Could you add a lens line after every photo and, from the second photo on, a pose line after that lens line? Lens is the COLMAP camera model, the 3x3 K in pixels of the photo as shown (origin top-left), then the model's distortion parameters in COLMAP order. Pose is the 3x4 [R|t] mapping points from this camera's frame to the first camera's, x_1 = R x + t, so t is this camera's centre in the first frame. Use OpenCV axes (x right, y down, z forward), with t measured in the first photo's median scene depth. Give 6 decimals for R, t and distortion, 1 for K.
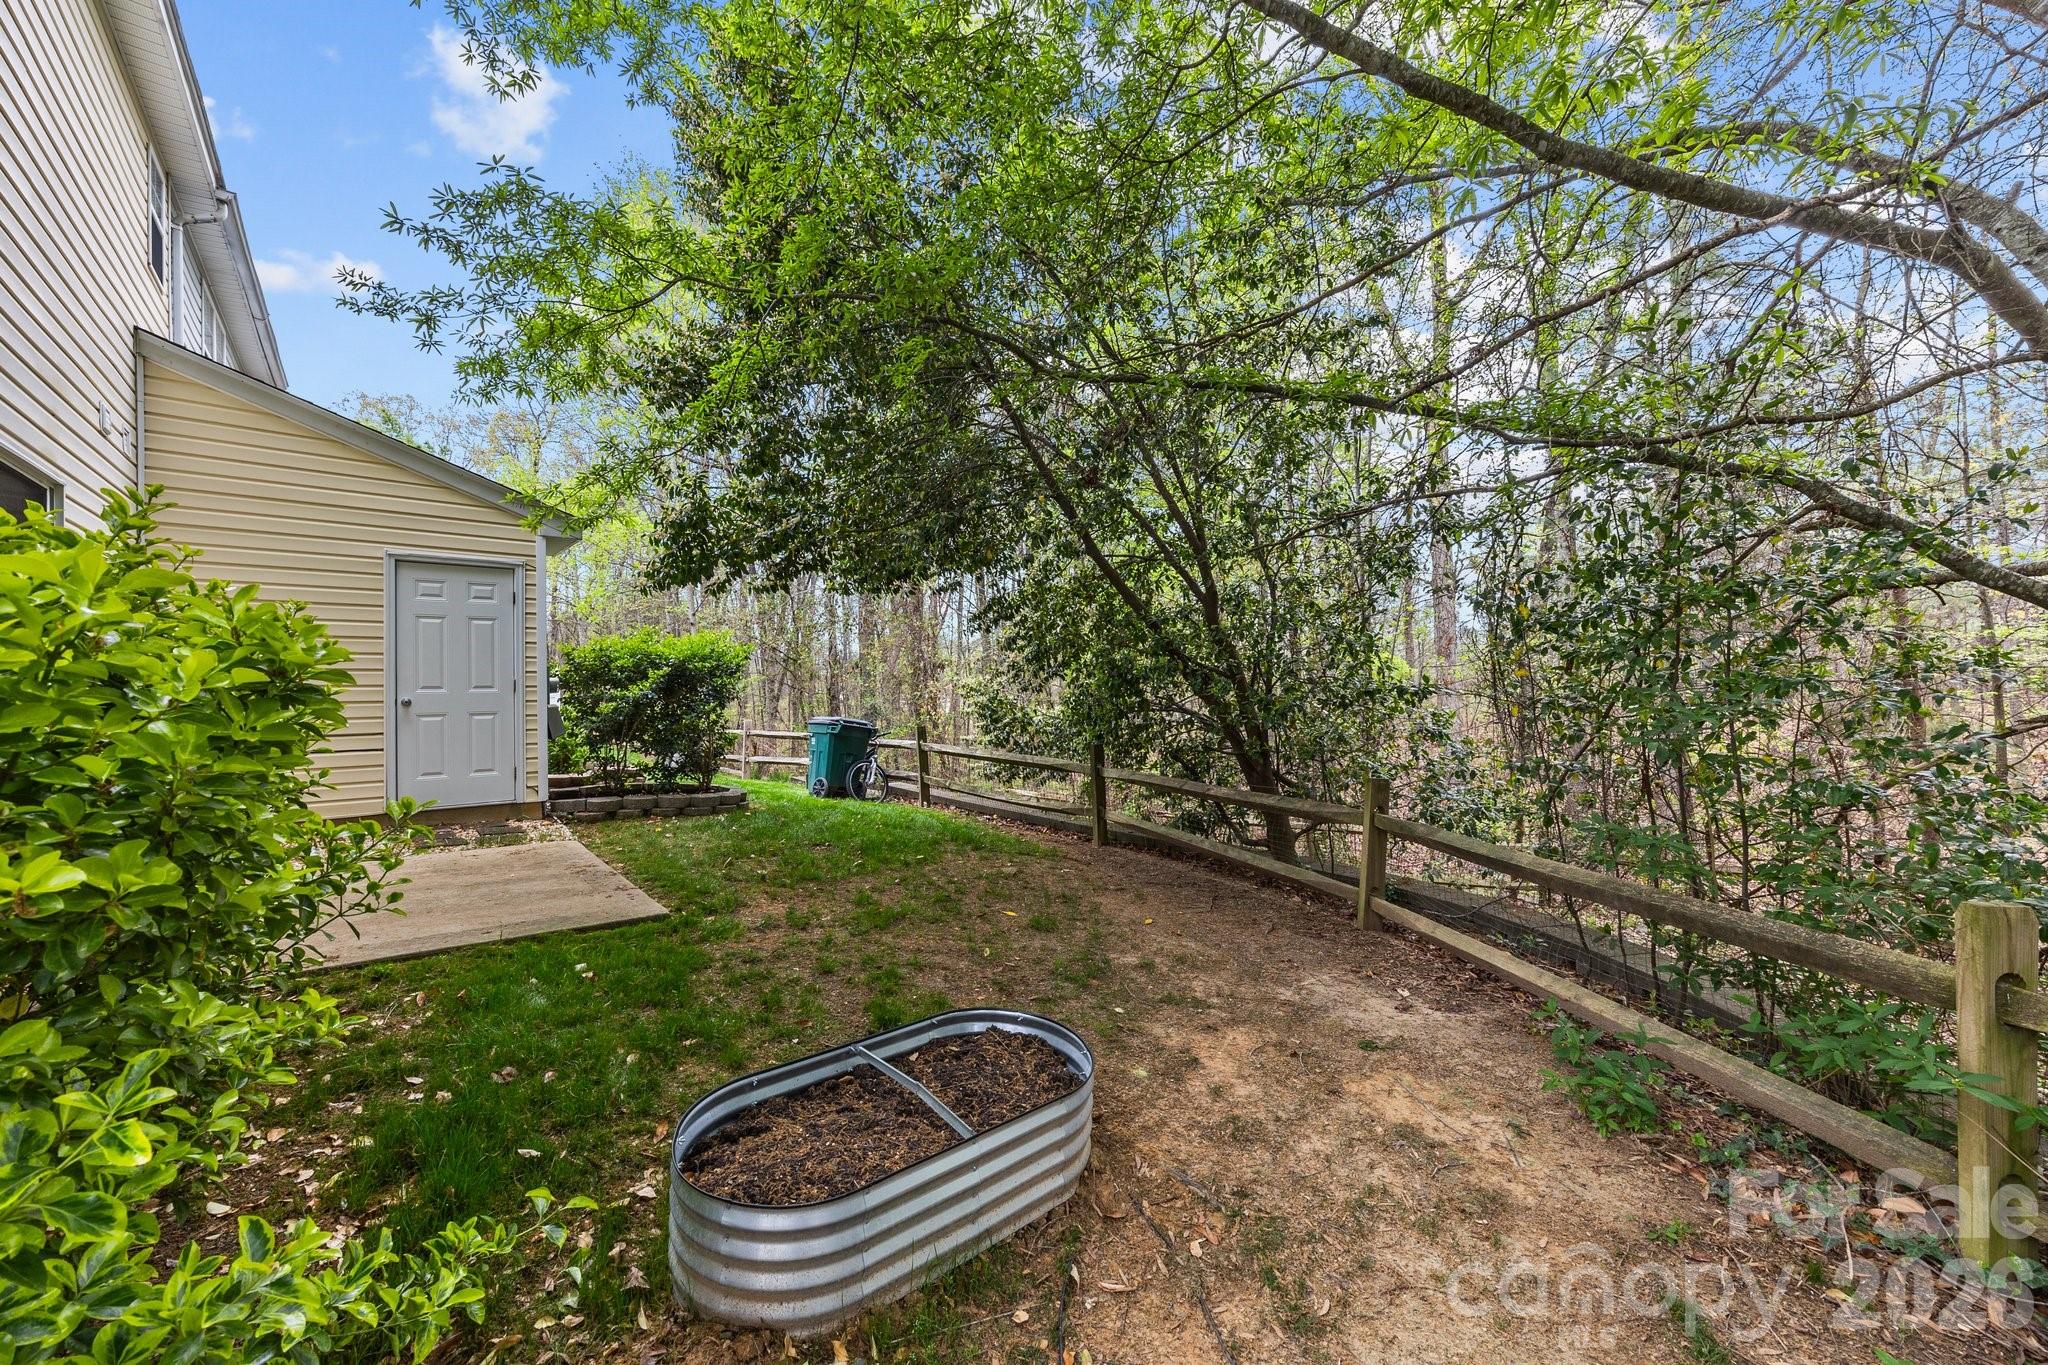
lens RADIAL K [[788.7, 0, 1038.7], [0, 788.7, 682.6], [0, 0, 1]] dist [-0.000723, -0.000075]
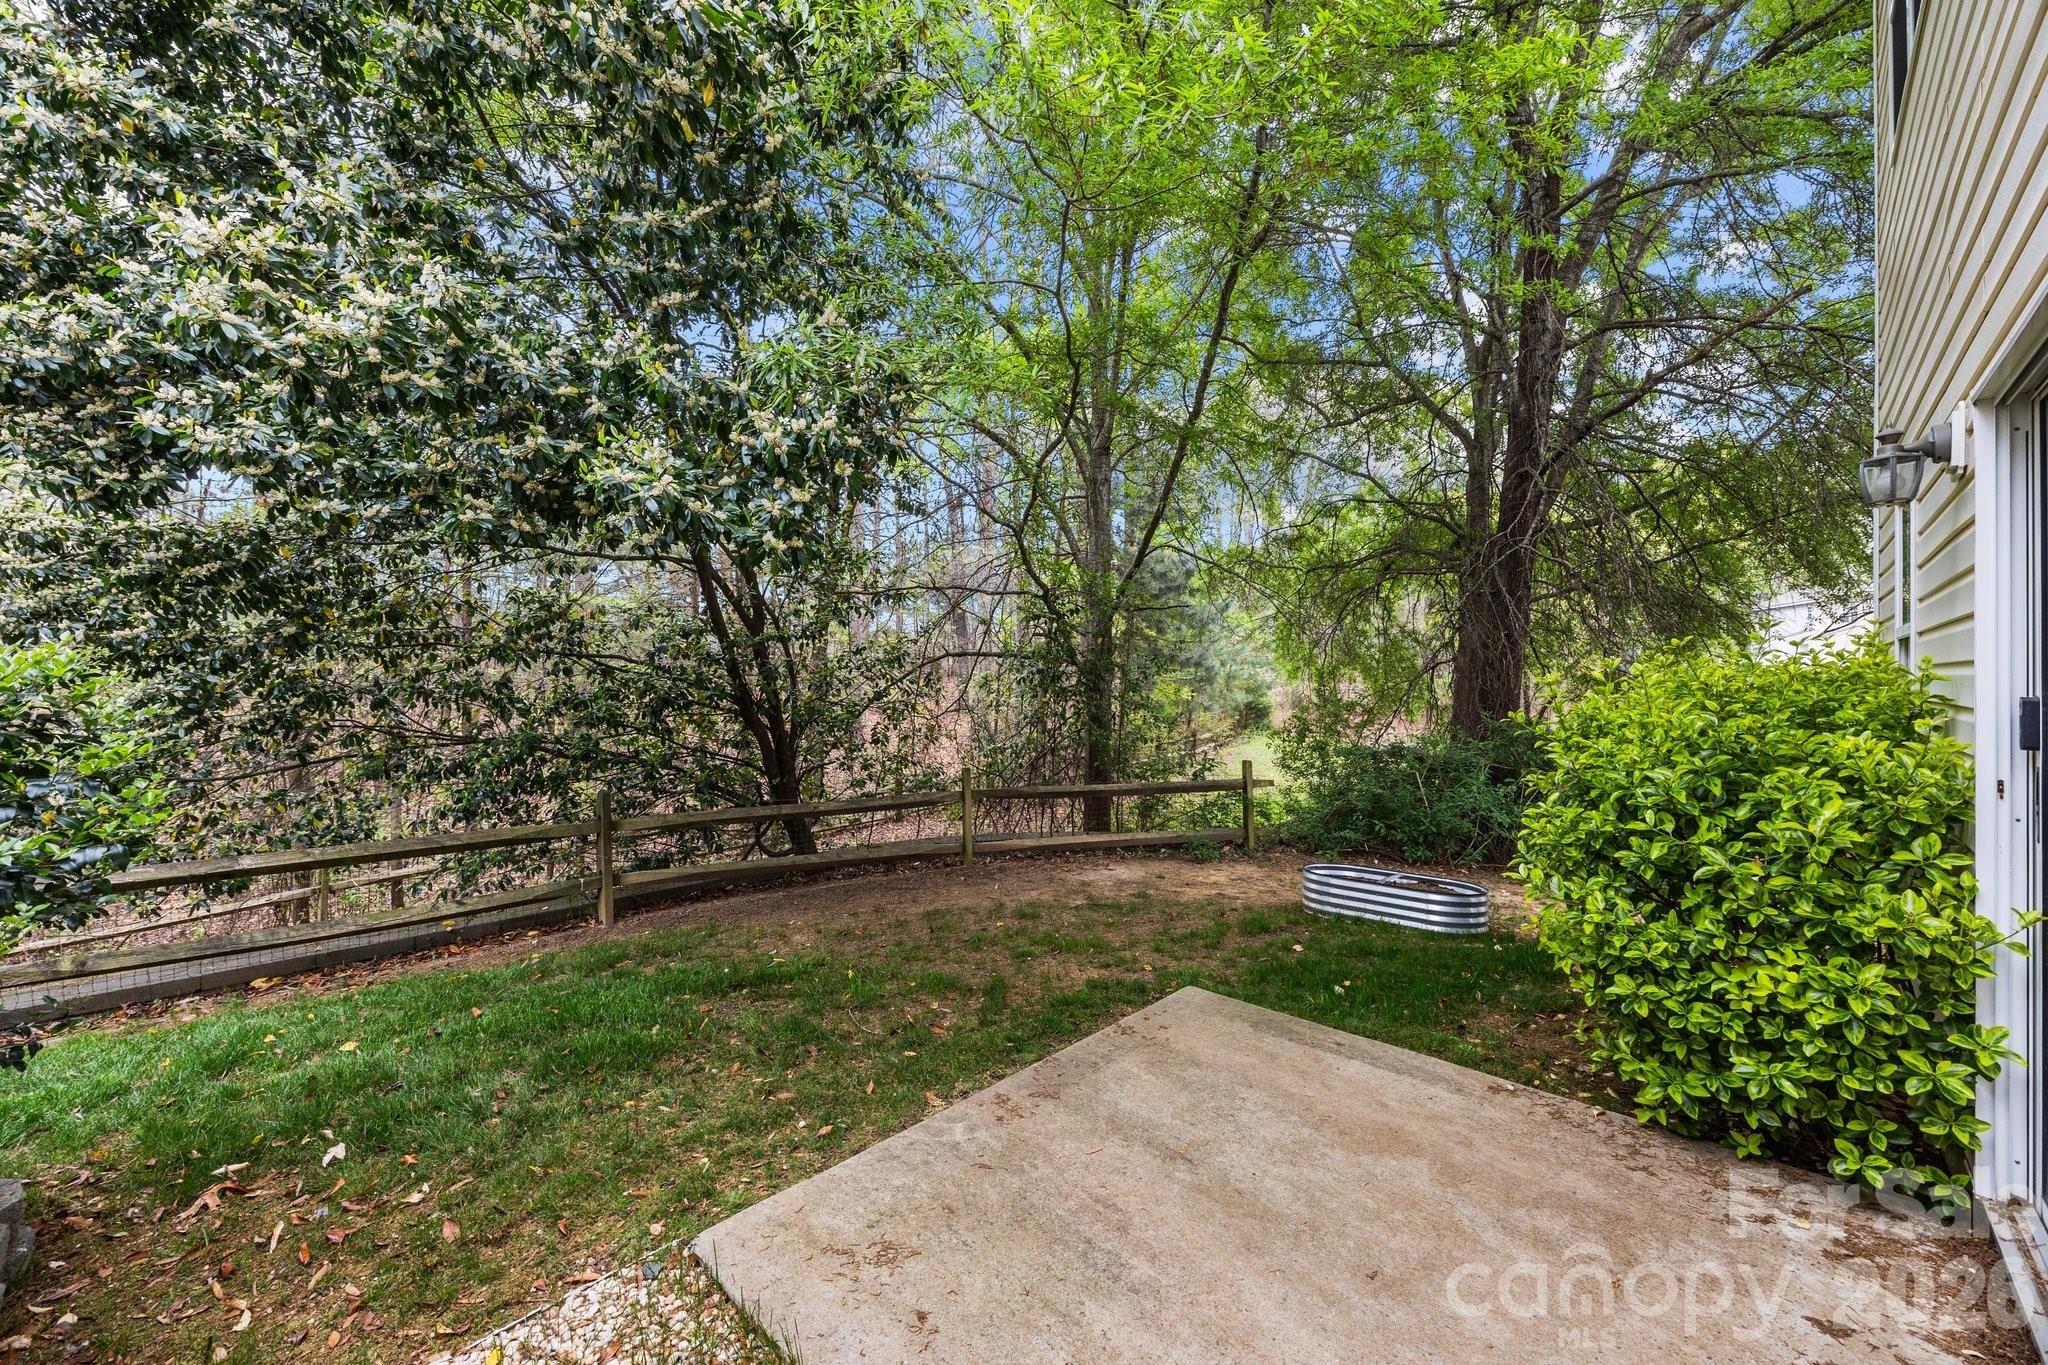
lens RADIAL K [[781.5, 0, 1024.0], [0, 781.5, 682.5], [0, 0, 1]] dist [-0.001507, -0.000340]
pose [[-0.083461, -0.007593, 0.996482, -1.339050], [-0.010262, 0.999924, 0.006760, -0.071403], [-0.996458, -0.009662, -0.083533, 1.229617]]
